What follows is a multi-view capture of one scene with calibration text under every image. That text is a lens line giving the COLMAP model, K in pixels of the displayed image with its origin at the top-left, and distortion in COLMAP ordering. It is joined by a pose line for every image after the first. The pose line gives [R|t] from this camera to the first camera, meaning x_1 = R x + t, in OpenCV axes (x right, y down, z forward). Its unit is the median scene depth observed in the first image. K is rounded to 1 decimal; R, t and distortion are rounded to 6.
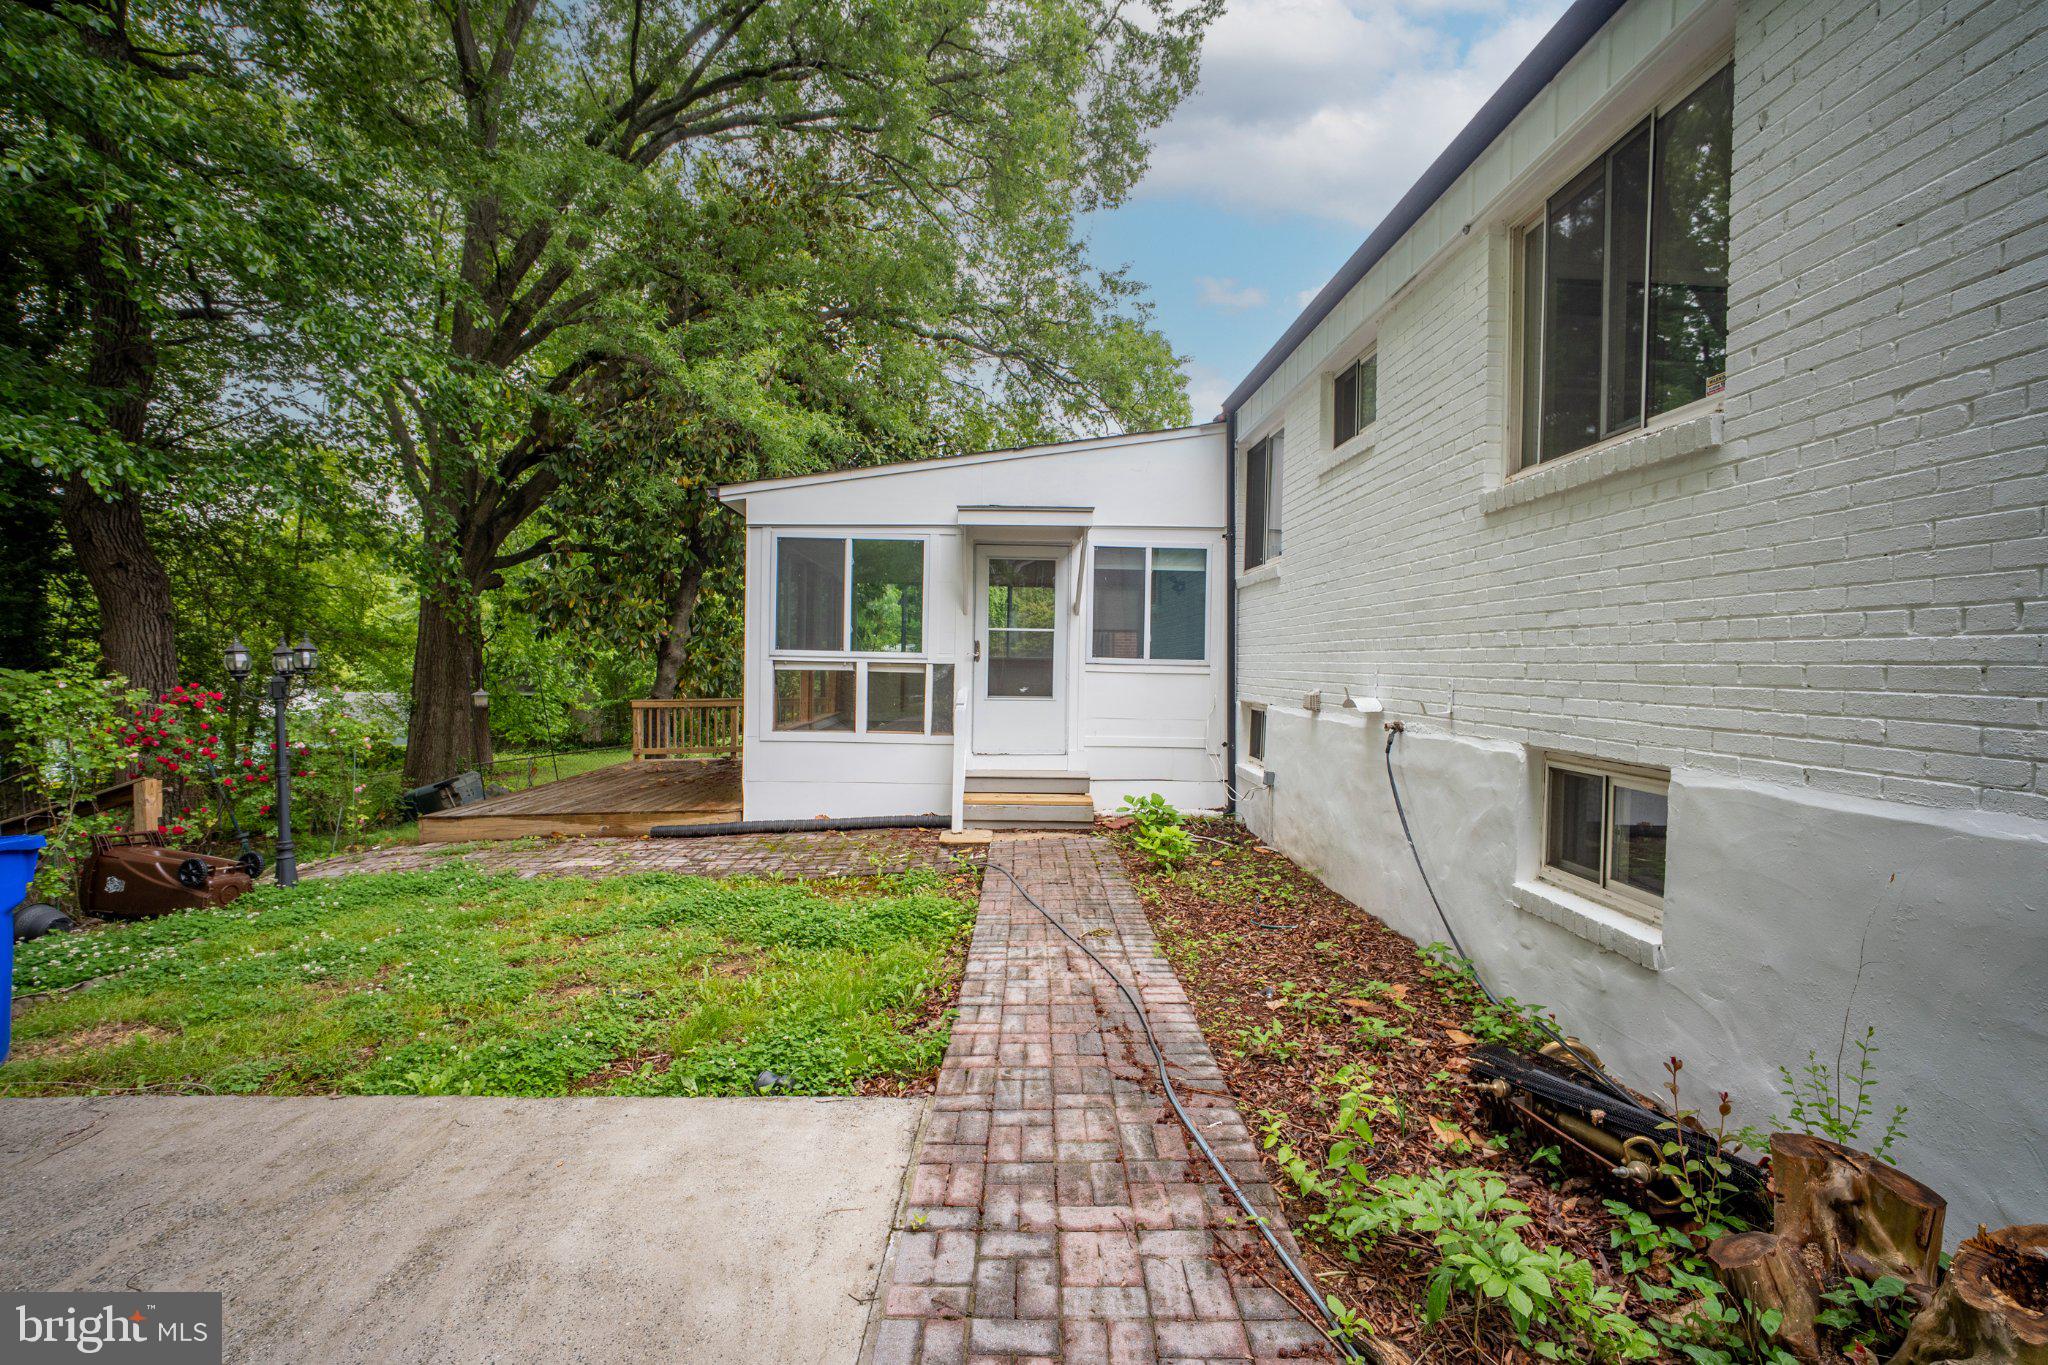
lens RADIAL K [[863.2, 0, 1026.4], [0, 863.2, 680.0], [0, 0, 1]] dist [-0.039868, 0.015613]
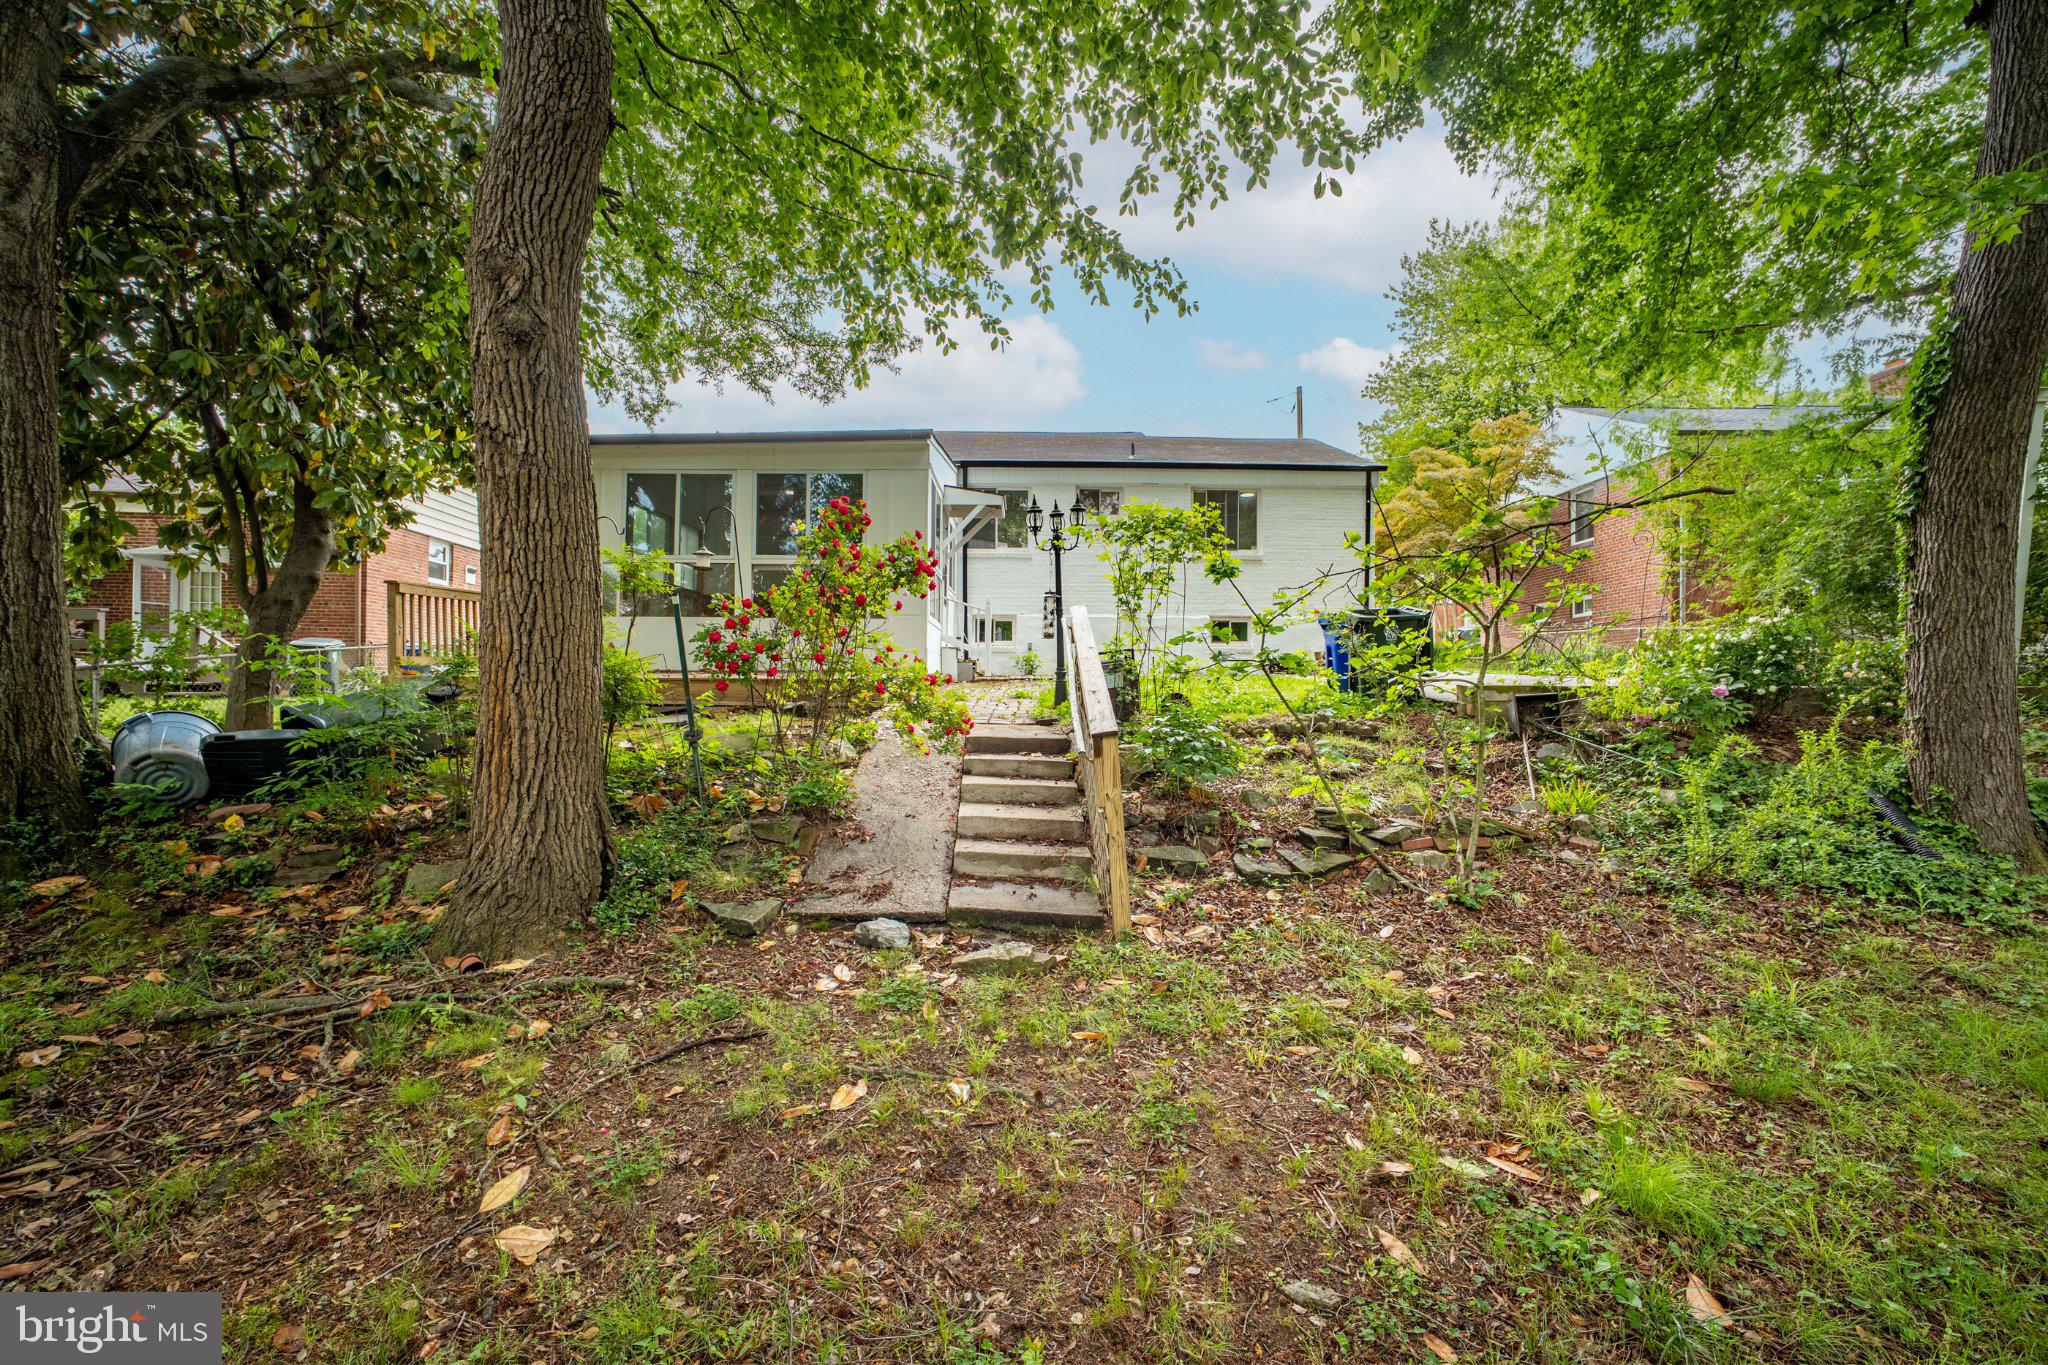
lens RADIAL K [[863.2, 0, 1026.4], [0, 863.2, 680.0], [0, 0, 1]] dist [-0.039868, 0.015613]
pose [[0.028261, -0.008195, 0.999567, -1.703159], [0.016326, 0.999837, 0.007736, 0.159169], [-0.999467, 0.016100, 0.028390, 0.806883]]
